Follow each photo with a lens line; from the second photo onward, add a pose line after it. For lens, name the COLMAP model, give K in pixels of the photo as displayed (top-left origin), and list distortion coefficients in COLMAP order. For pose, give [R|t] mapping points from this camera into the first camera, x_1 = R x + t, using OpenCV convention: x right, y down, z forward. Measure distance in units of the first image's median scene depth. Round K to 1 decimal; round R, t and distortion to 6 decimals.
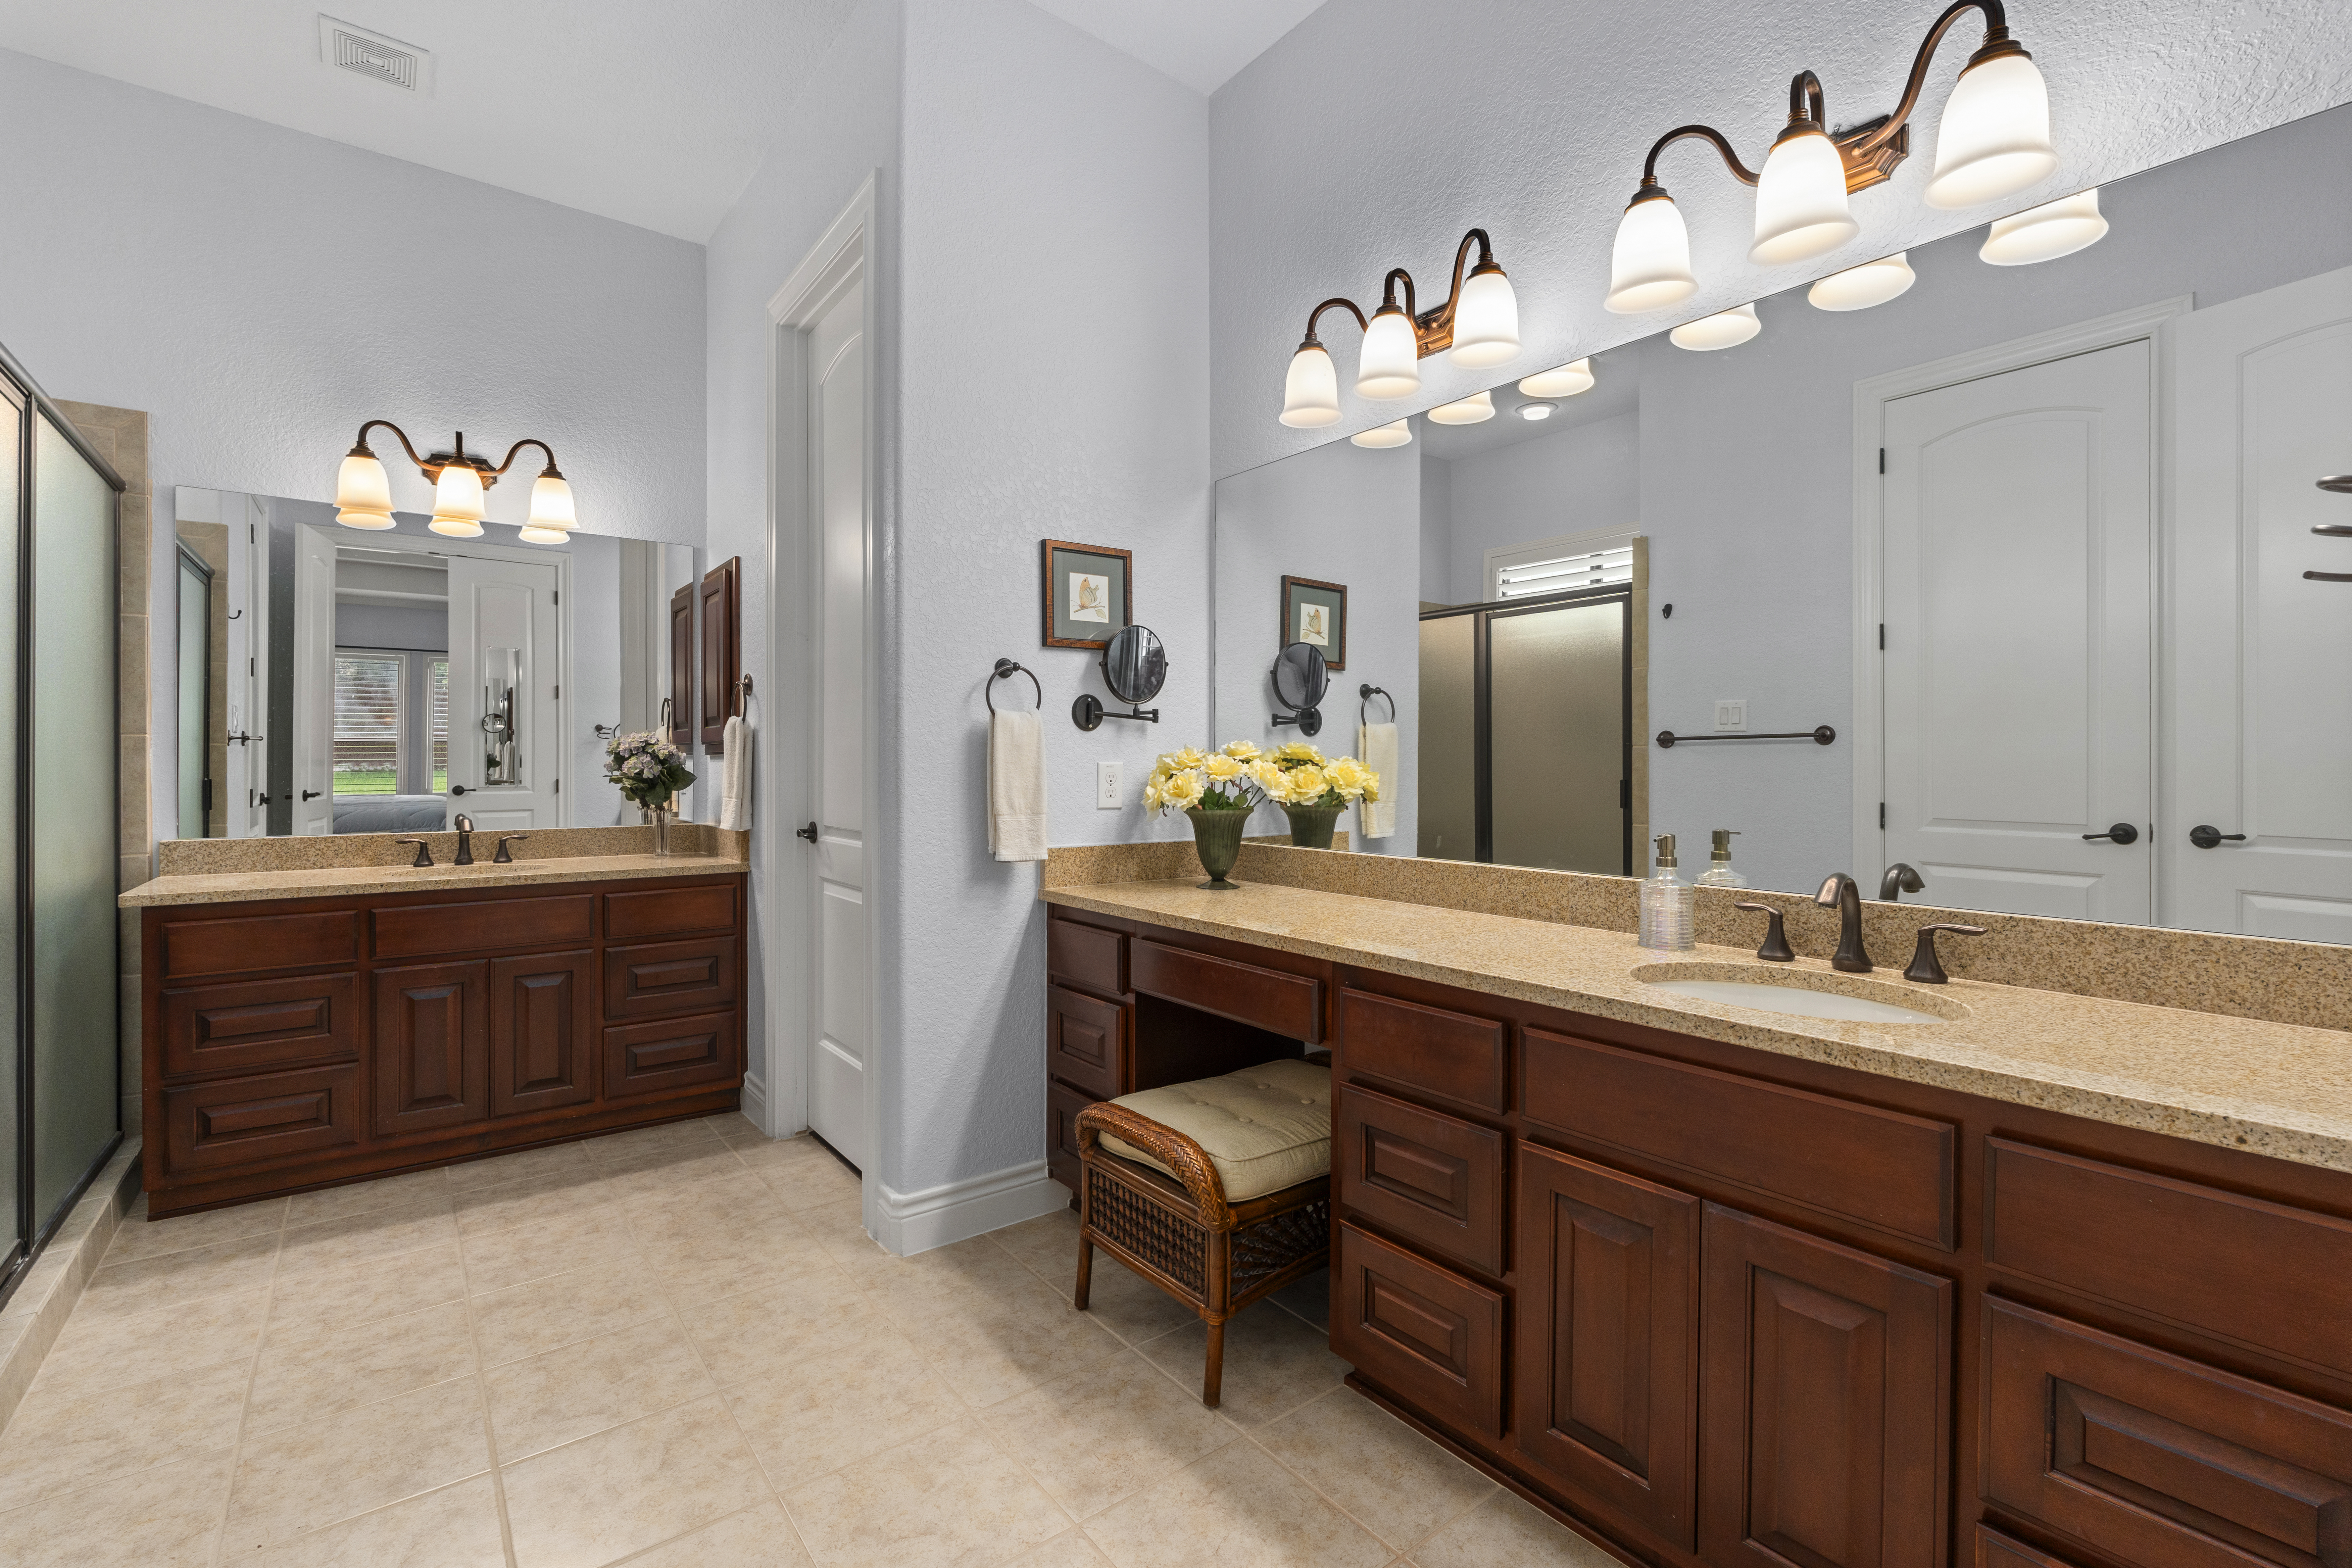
lens RADIAL K [[1029.0, 0, 1178.9], [0, 1029.0, 787.4], [0, 0, 1]] dist [0.000163, -0.000015]
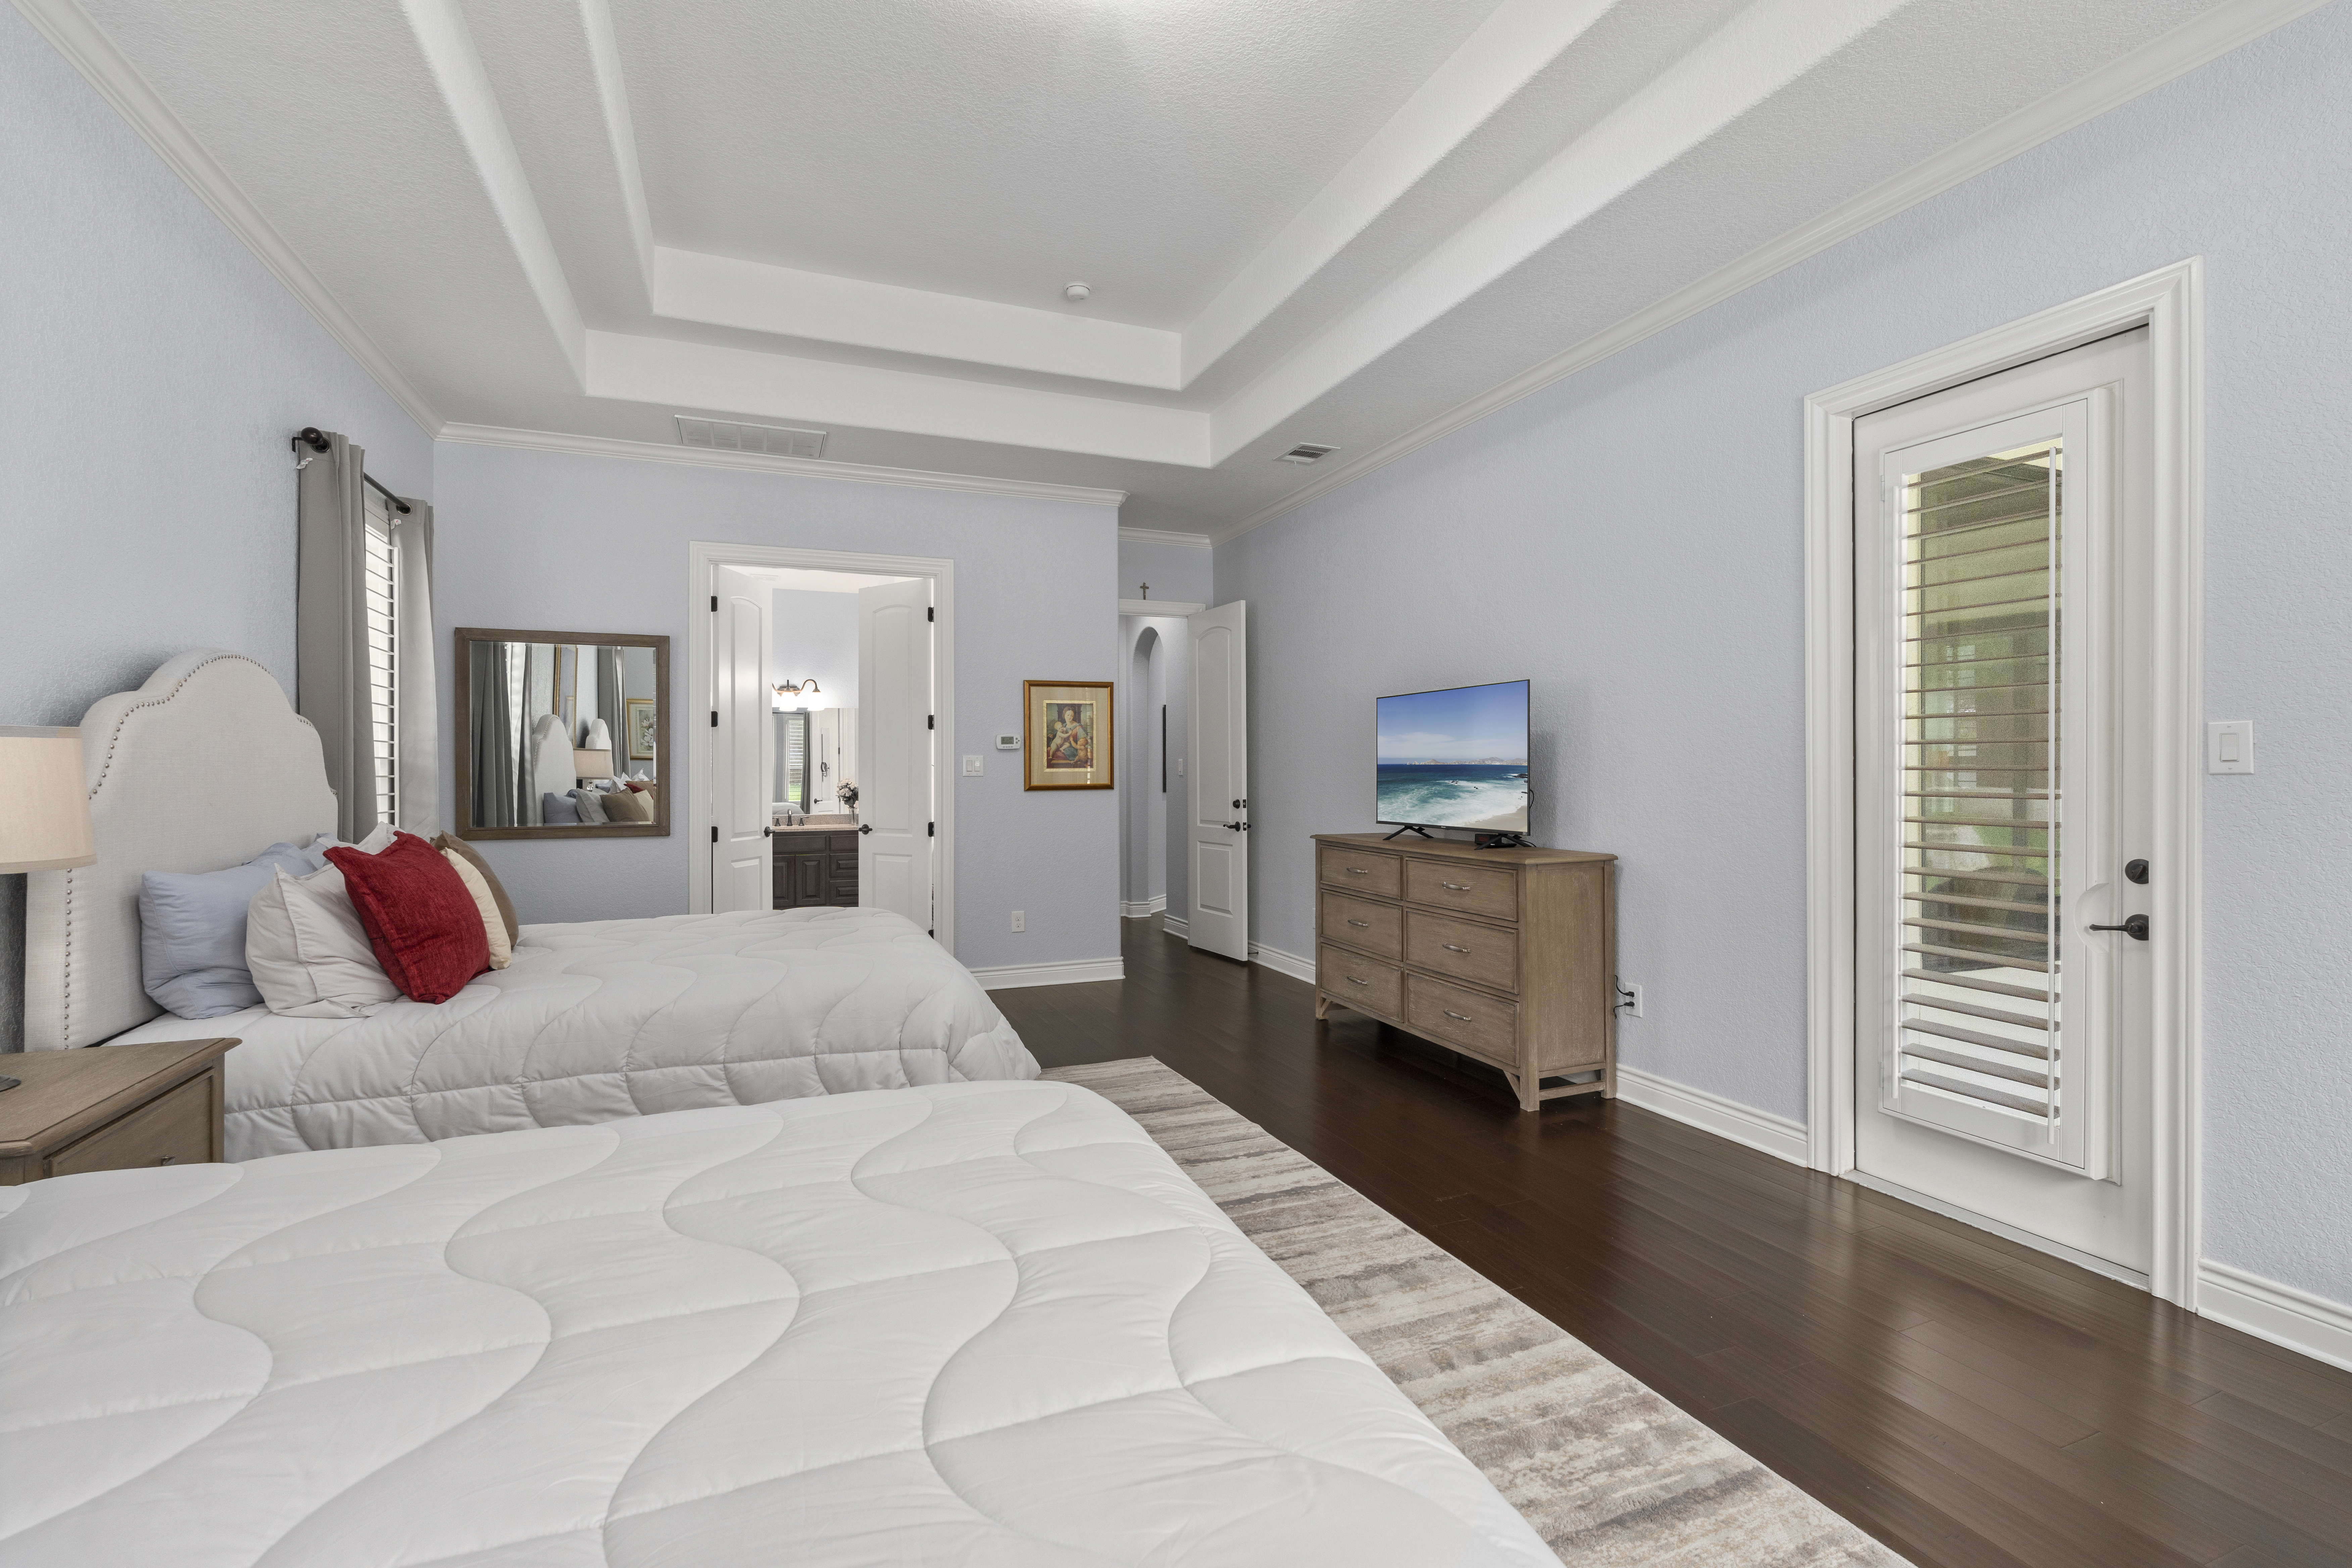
lens RADIAL K [[1029.0, 0, 1172.1], [0, 1029.0, 776.4], [0, 0, 1]] dist [0.000163, -0.000015]
pose [[0.962230, -0.010078, -0.272053, 1.127647], [0.010657, 0.999943, 0.000648, -0.056417], [0.272031, -0.003522, 0.962282, -1.498160]]
